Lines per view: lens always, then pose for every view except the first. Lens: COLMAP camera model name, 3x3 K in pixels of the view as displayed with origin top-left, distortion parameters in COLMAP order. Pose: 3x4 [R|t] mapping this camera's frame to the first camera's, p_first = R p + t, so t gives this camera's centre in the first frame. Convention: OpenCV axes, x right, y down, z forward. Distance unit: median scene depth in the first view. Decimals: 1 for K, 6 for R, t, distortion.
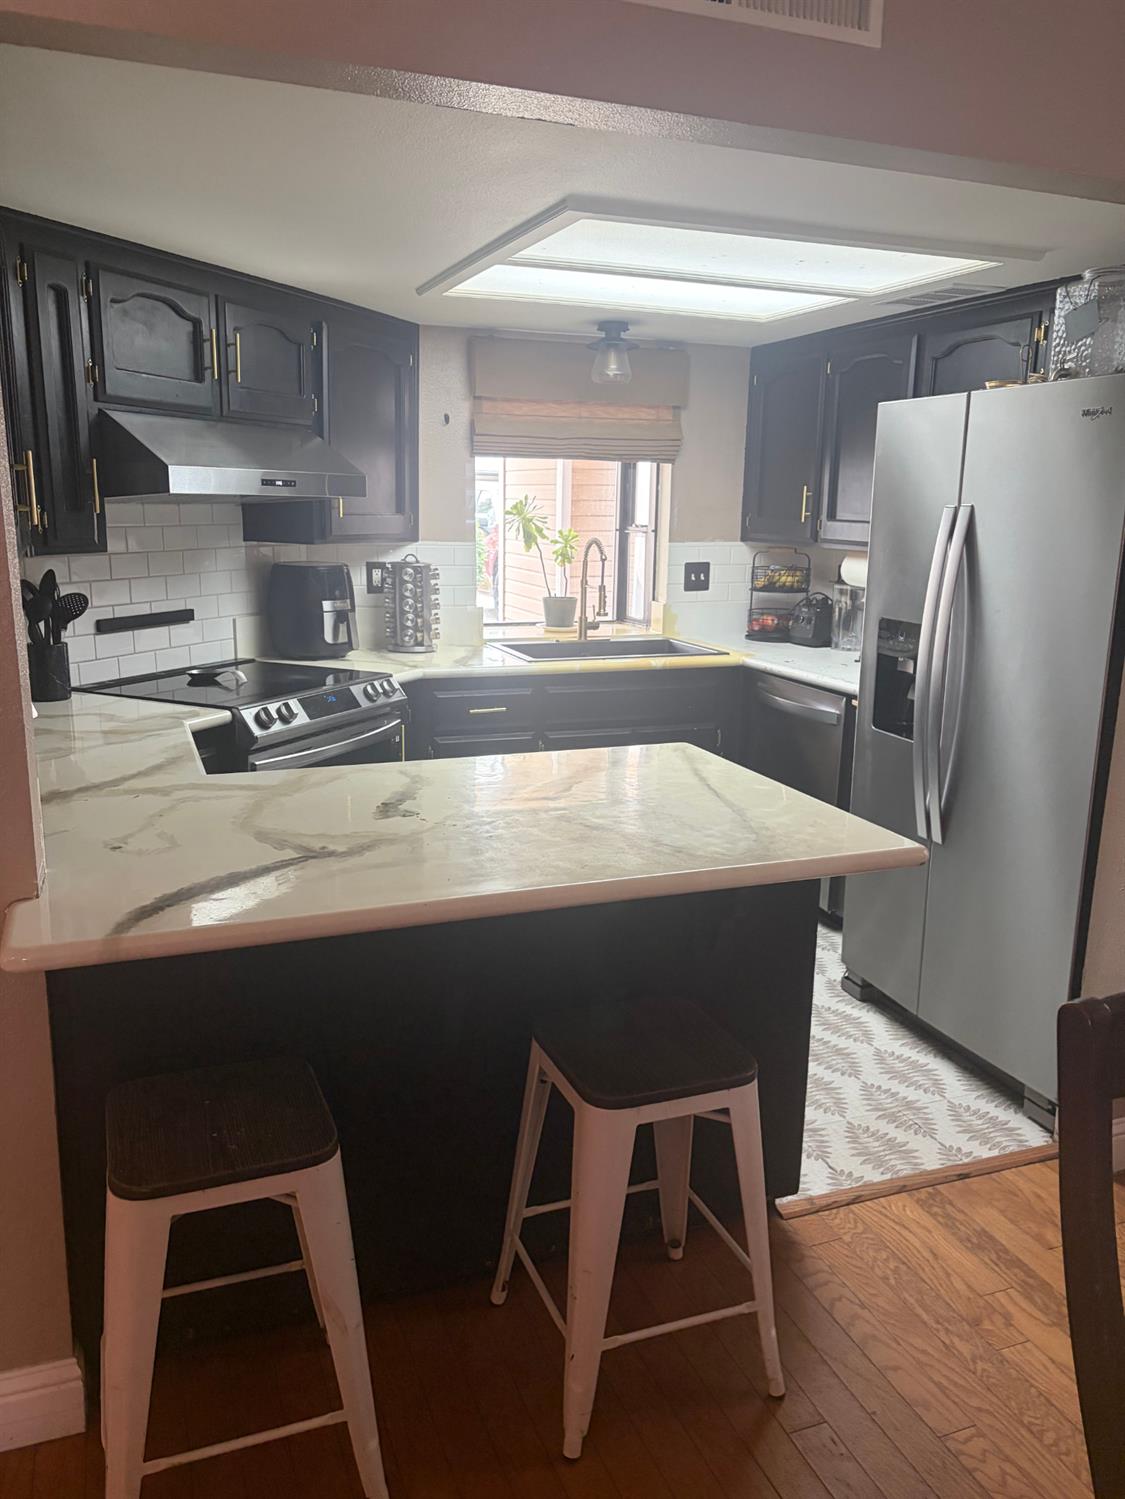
lens RADIAL K [[1149.6, 0, 549.2], [0, 1149.6, 763.9], [0, 0, 1]] dist [0.055362, -0.050487]
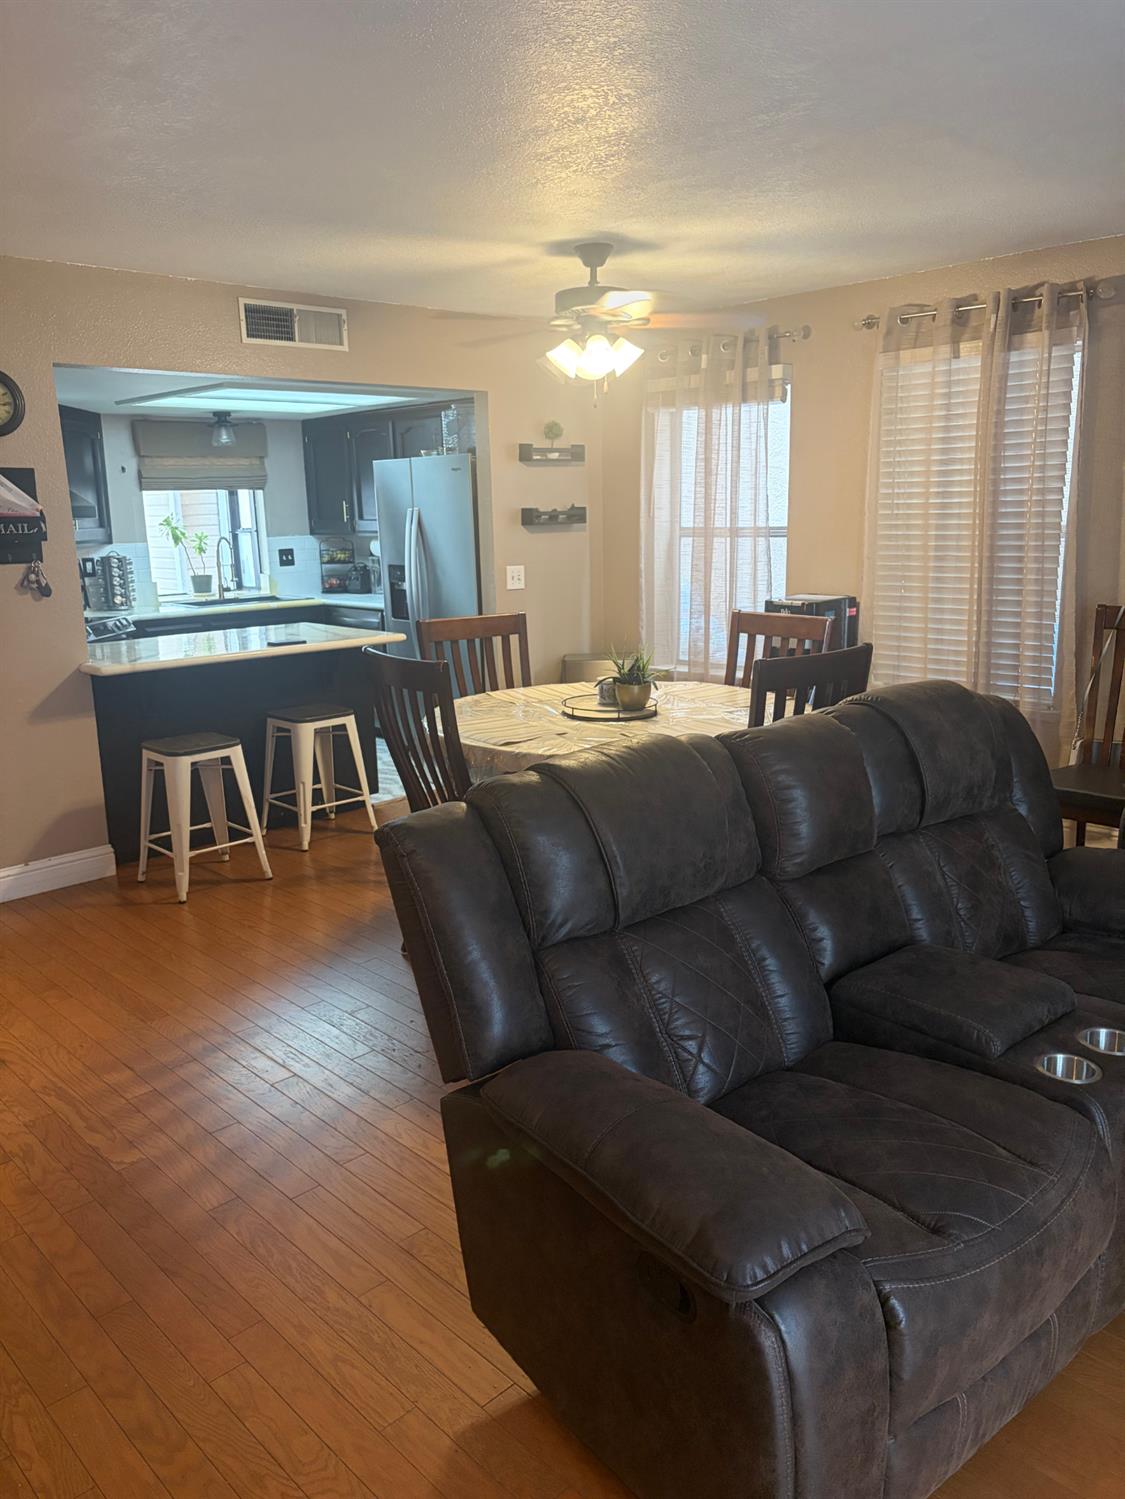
lens RADIAL K [[1149.6, 0, 565.3], [0, 1149.6, 755.9], [0, 0, 1]] dist [0.055362, -0.050487]
pose [[0.922554, -0.124159, 0.365347, -0.161774], [0.128059, 0.991673, 0.013641, 0.167486], [-0.363998, 0.034201, 0.930772, -0.764336]]
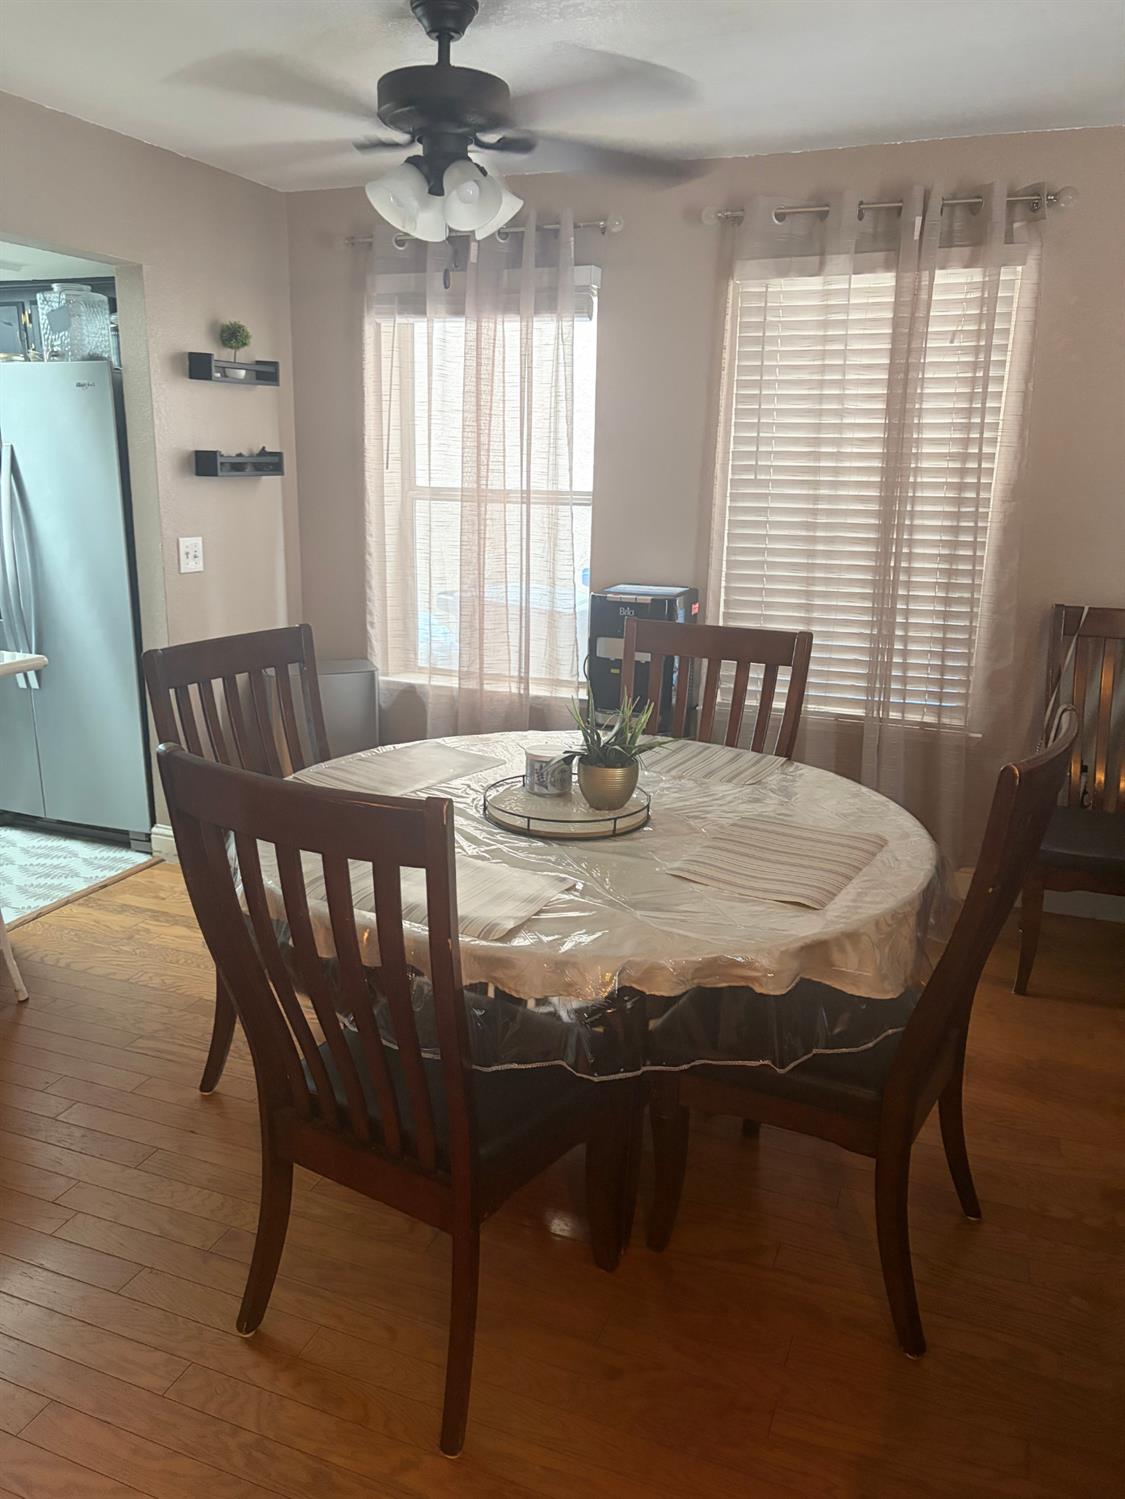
lens RADIAL K [[1149.6, 0, 546.1], [0, 1149.6, 746.1], [0, 0, 1]] dist [0.055362, -0.050487]
pose [[0.691378, -0.188424, 0.697490, -0.164148], [0.161513, 0.981270, 0.104988, 0.063400], [-0.704208, 0.040067, 0.708862, -0.305335]]
